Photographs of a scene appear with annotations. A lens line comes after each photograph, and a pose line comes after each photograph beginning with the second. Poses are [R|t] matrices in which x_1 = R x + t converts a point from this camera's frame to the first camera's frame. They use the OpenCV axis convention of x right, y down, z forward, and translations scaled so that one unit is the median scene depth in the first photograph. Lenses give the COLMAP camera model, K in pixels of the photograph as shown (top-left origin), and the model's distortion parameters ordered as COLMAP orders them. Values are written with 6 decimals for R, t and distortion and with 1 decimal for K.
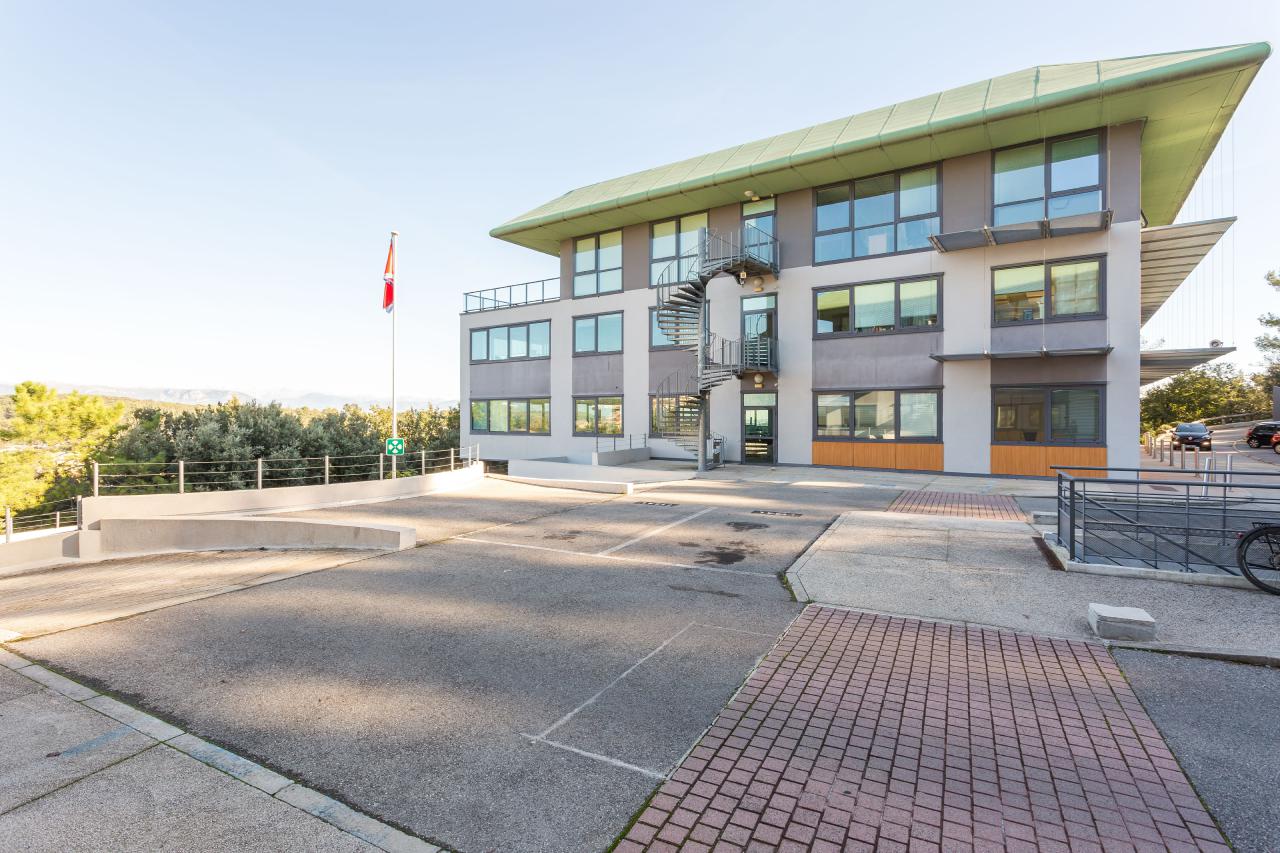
lens RADIAL K [[625.1, 0, 638.2], [0, 625.1, 421.3], [0, 0, 1]] dist [-0.006344, 0.003437]
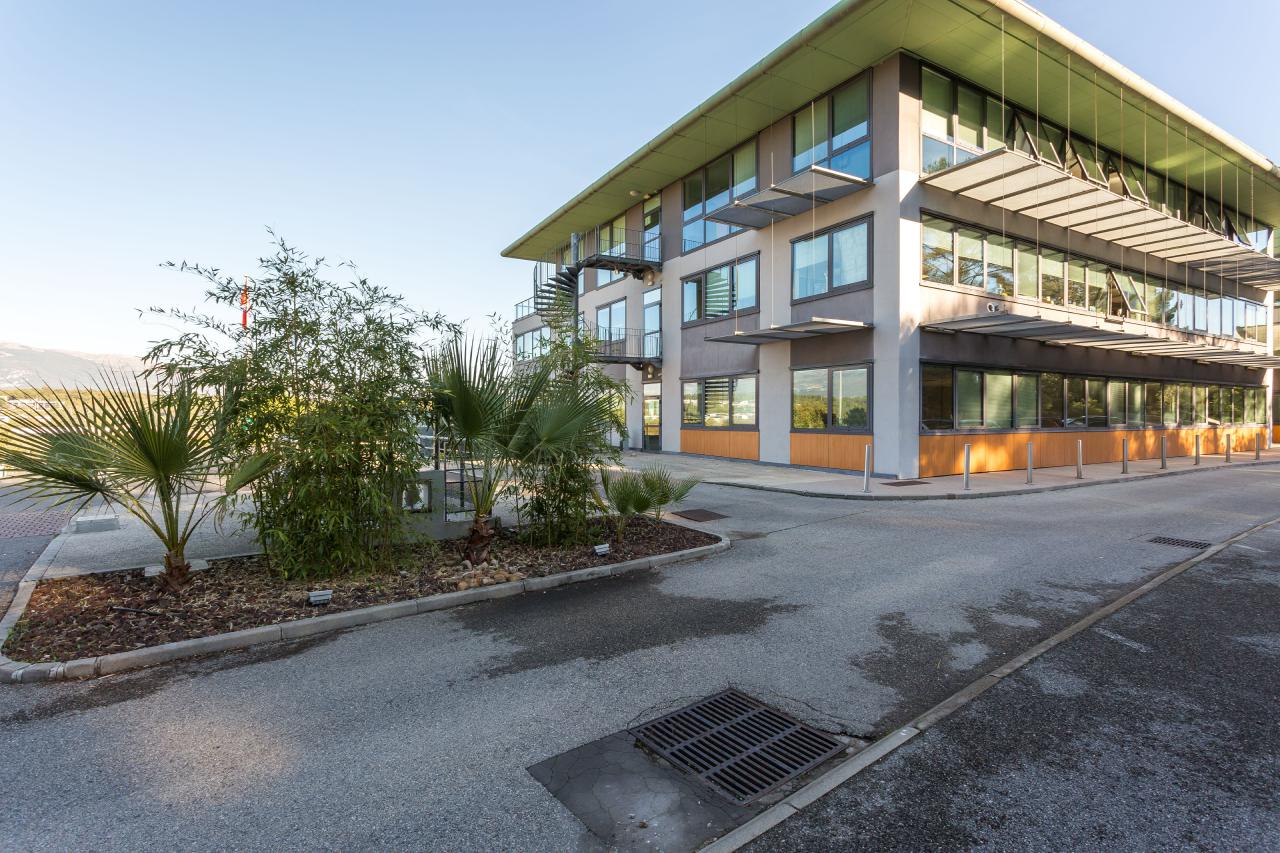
lens RADIAL K [[625.1, 0, 662.0], [0, 625.1, 407.6], [0, 0, 1]] dist [-0.006344, 0.003437]
pose [[0.906797, -0.006420, -0.421518, 0.650888], [-0.001557, 0.999826, -0.018577, 0.015121], [0.421564, 0.017502, 0.906630, 0.070432]]
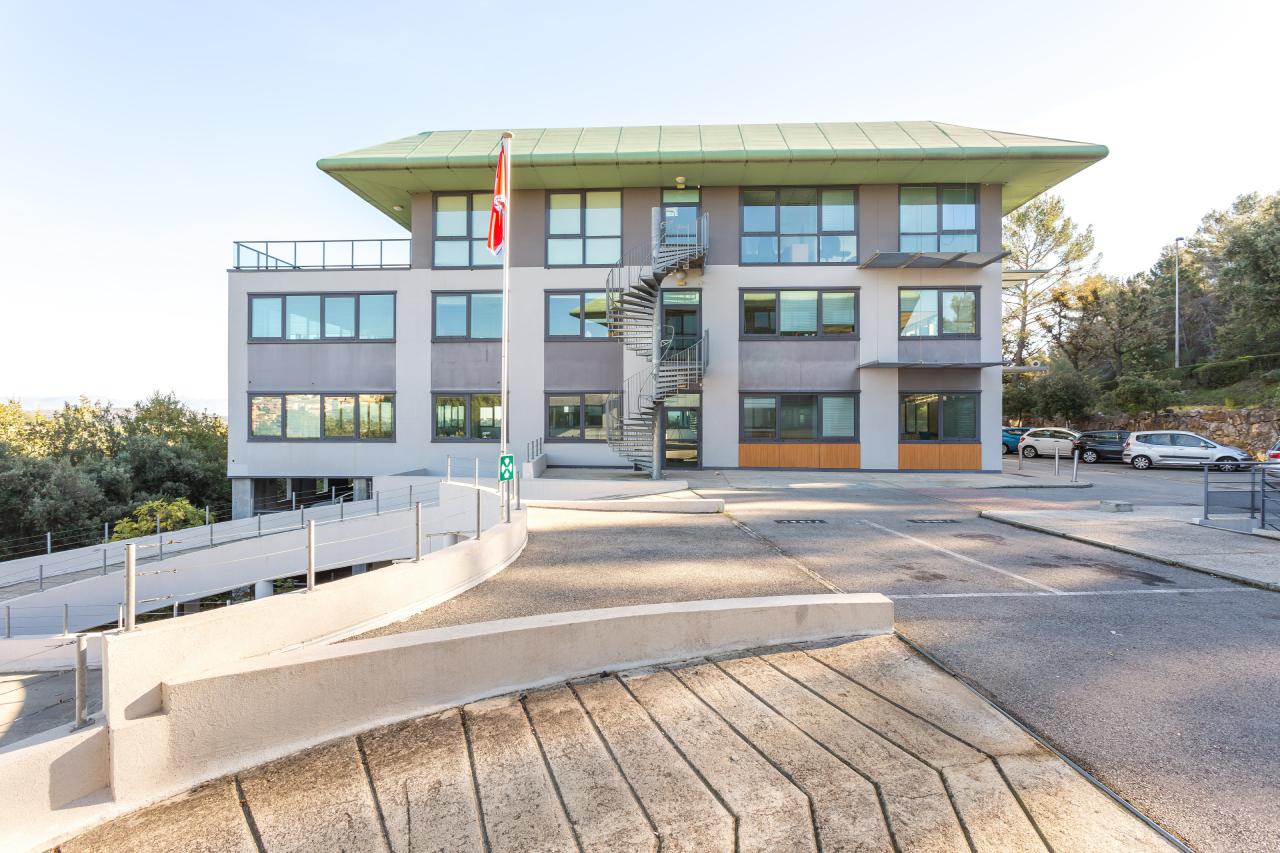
lens RADIAL K [[625.1, 0, 638.7], [0, 625.1, 417.4], [0, 0, 1]] dist [-0.006344, 0.003437]
pose [[0.853737, 0.004206, 0.520688, -0.355776], [0.001302, 0.999947, -0.010213, 0.000987], [-0.520703, 0.009397, 0.853686, 0.232142]]
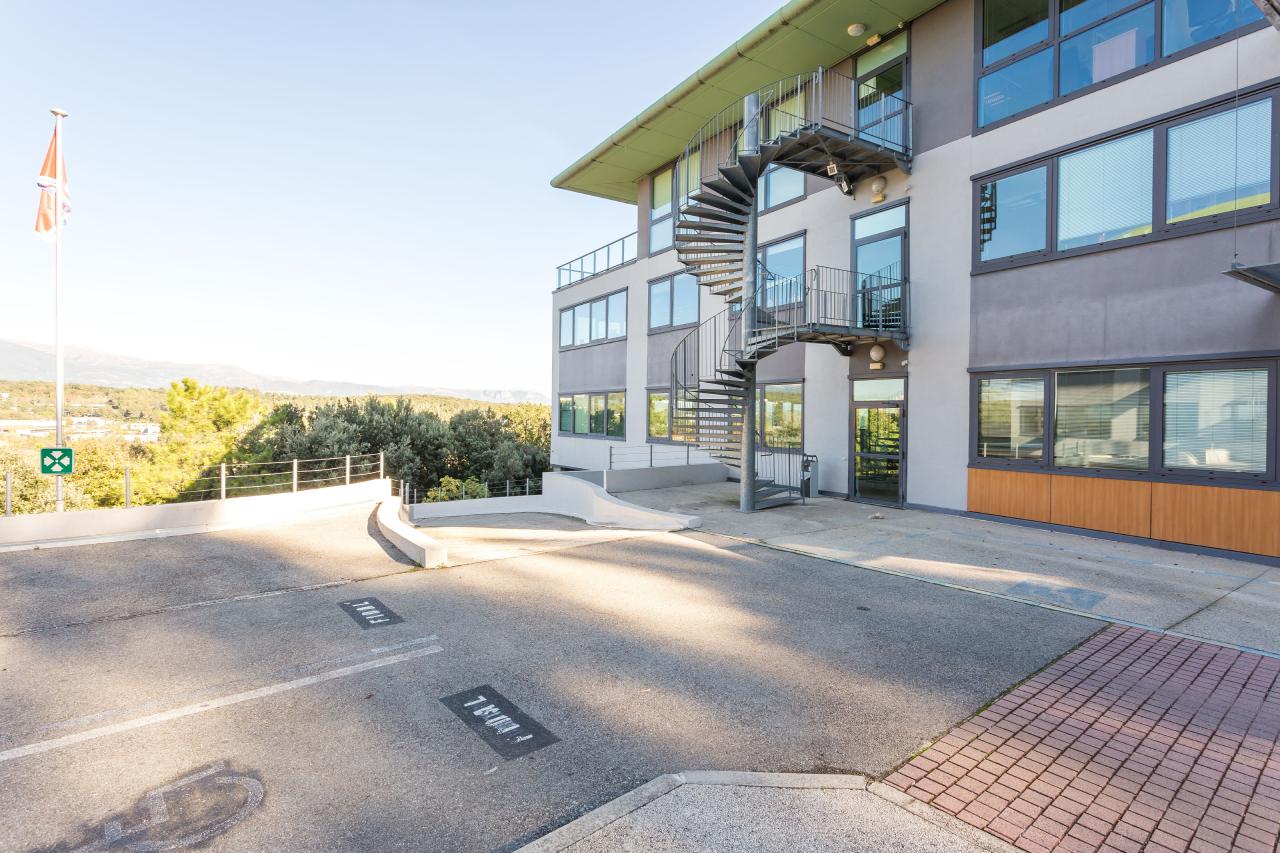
lens RADIAL K [[625.1, 0, 648.1], [0, 625.1, 418.8], [0, 0, 1]] dist [-0.006344, 0.003437]
pose [[0.919353, 0.011391, -0.393268, 0.227778], [-0.012378, 0.999923, 0.000026, -0.005257], [0.393239, 0.004844, 0.919424, 0.392281]]
